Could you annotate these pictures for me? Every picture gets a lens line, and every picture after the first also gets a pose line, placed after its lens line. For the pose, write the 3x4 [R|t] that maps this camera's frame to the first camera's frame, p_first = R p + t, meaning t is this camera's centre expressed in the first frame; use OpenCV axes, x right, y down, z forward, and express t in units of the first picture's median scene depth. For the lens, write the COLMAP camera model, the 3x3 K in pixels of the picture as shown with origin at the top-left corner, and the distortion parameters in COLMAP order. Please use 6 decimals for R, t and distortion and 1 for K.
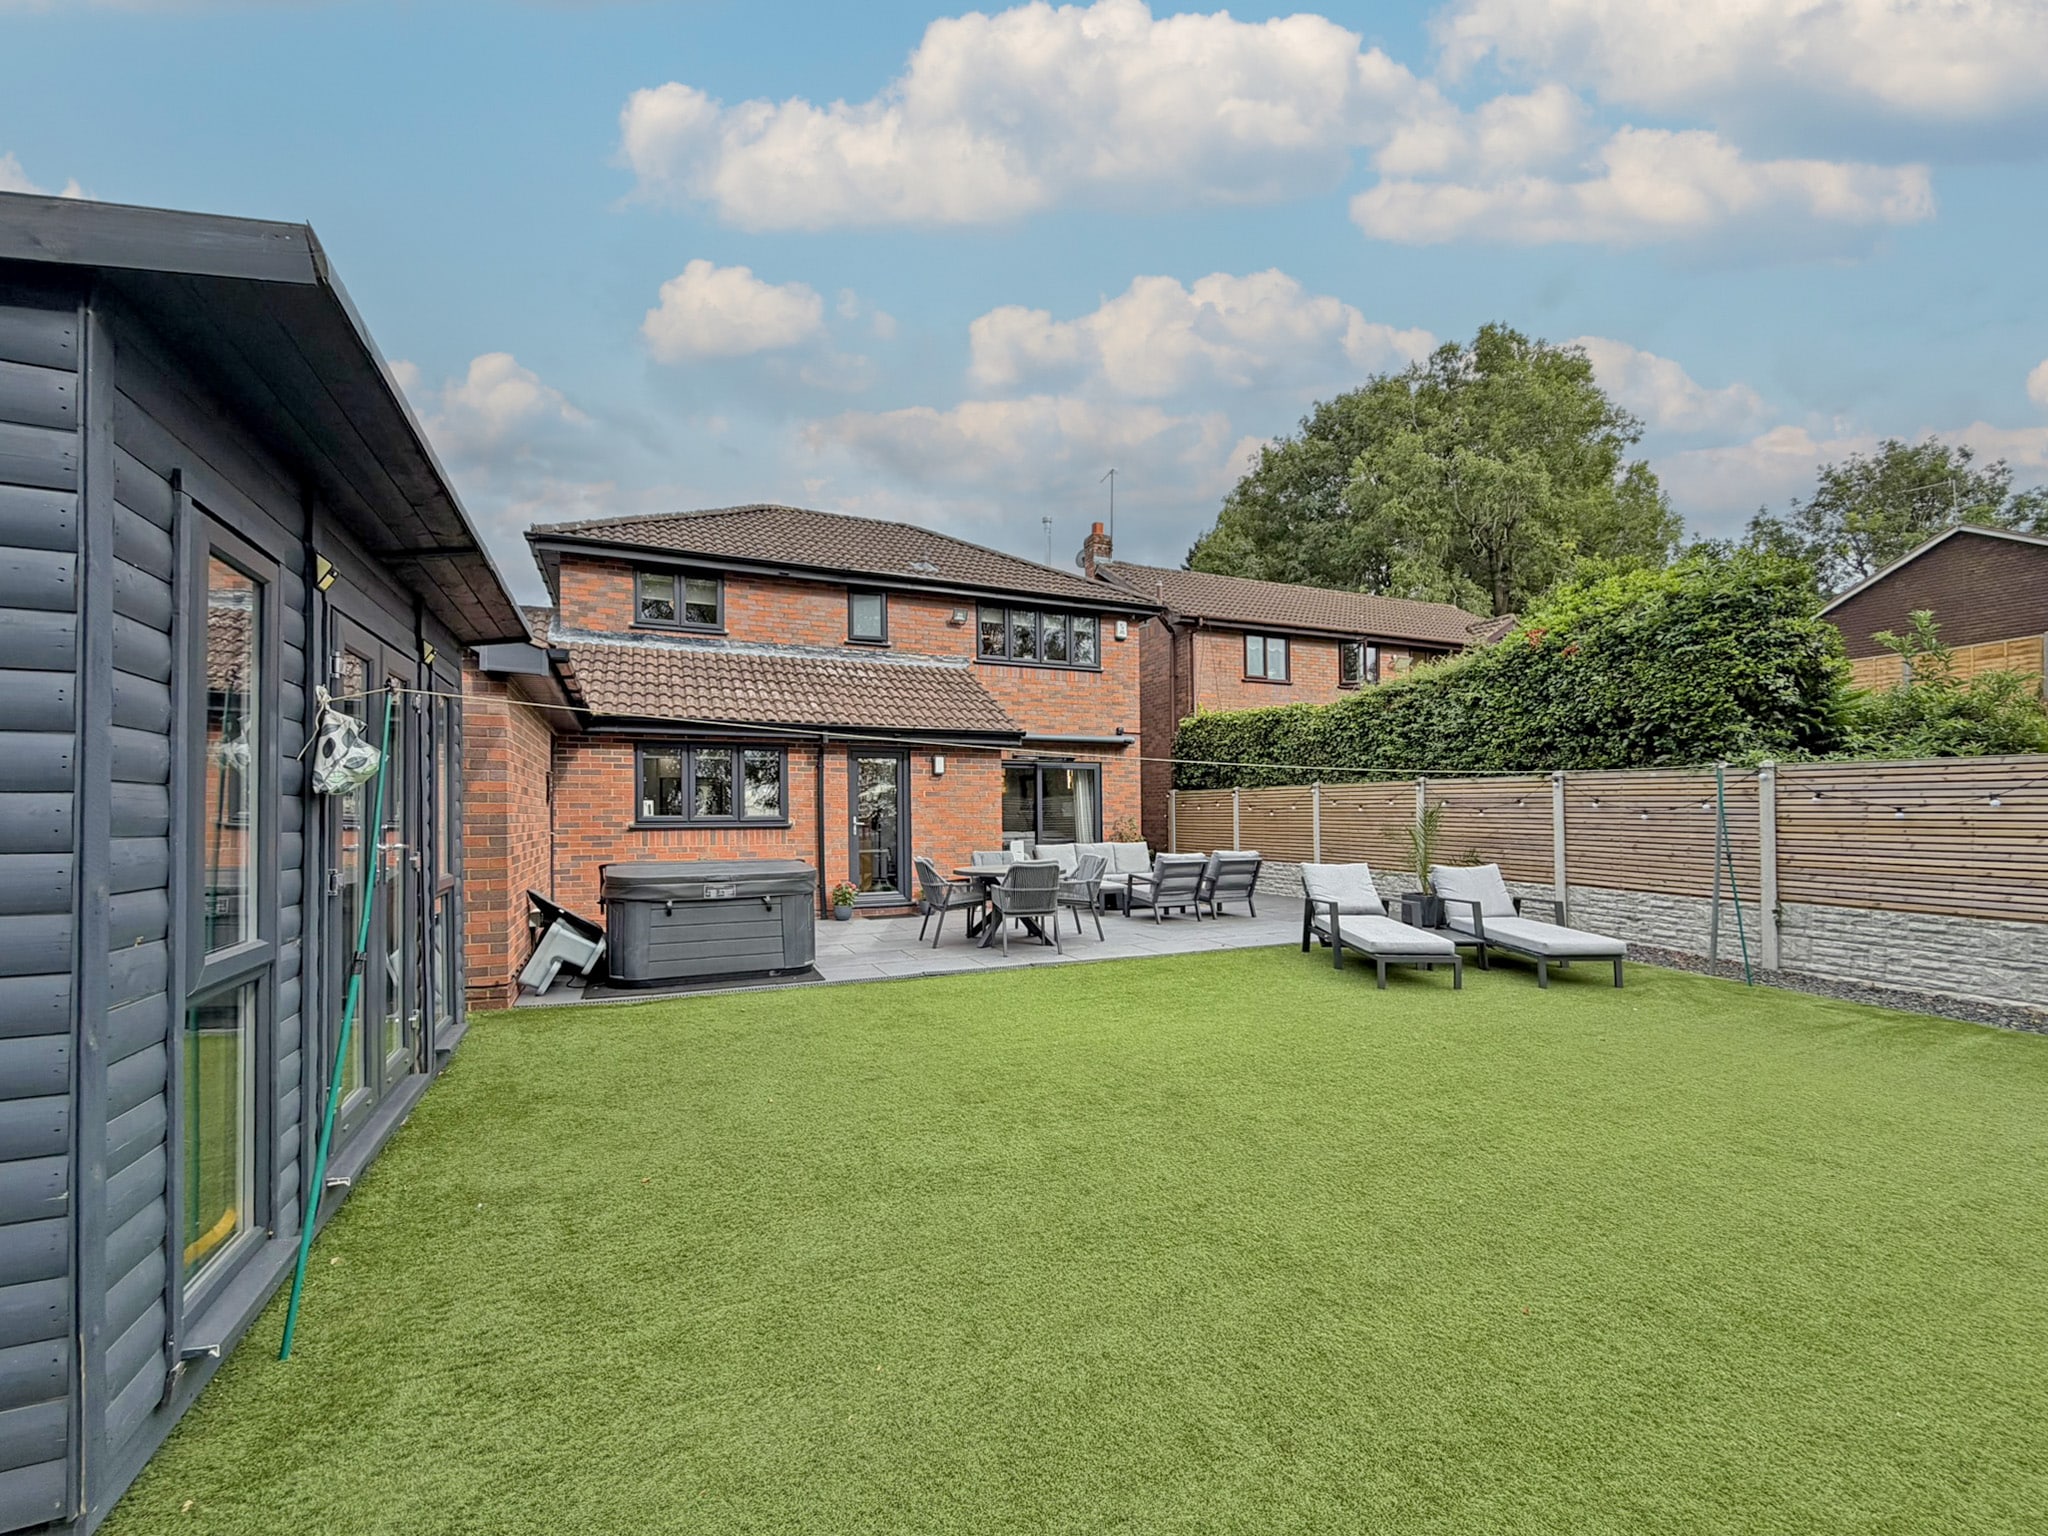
lens RADIAL K [[843.7, 0, 1021.3], [0, 843.7, 796.1], [0, 0, 1]] dist [-0.000087, -0.000018]
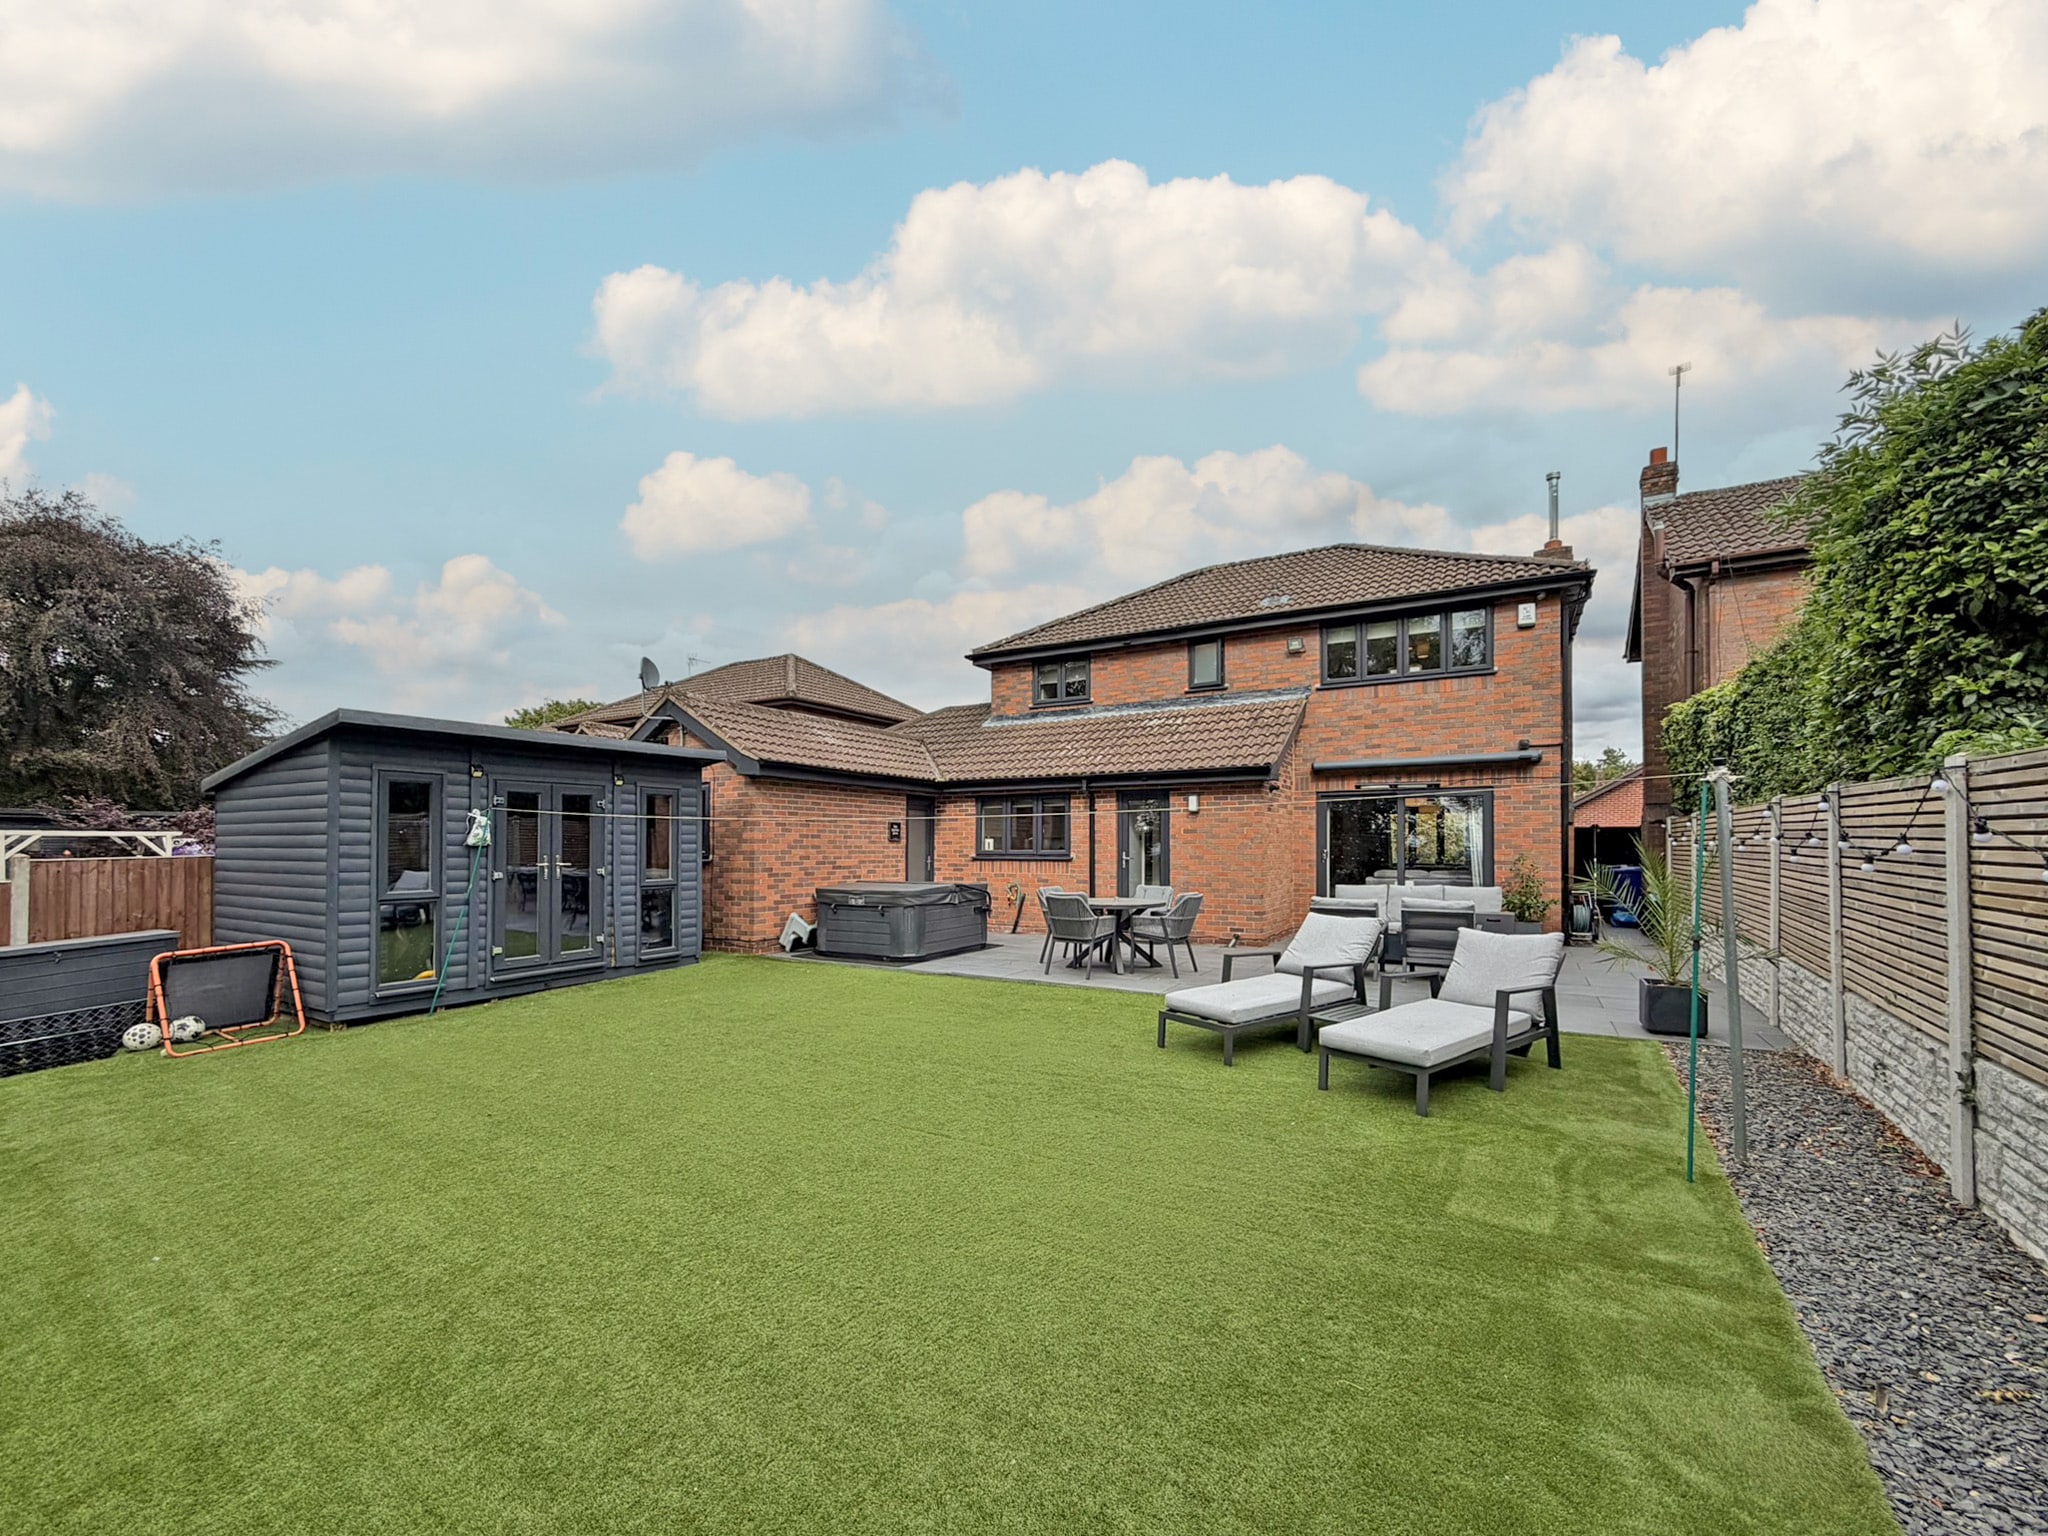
lens RADIAL K [[877.9, 0, 1026.1], [0, 877.9, 828.5], [0, 0, 1]] dist [0.000417, 0.000110]
pose [[0.564440, -0.012359, -0.825381, 0.678397], [0.015555, 0.999870, -0.004335, -0.004184], [0.825327, -0.010392, 0.564559, 0.205181]]
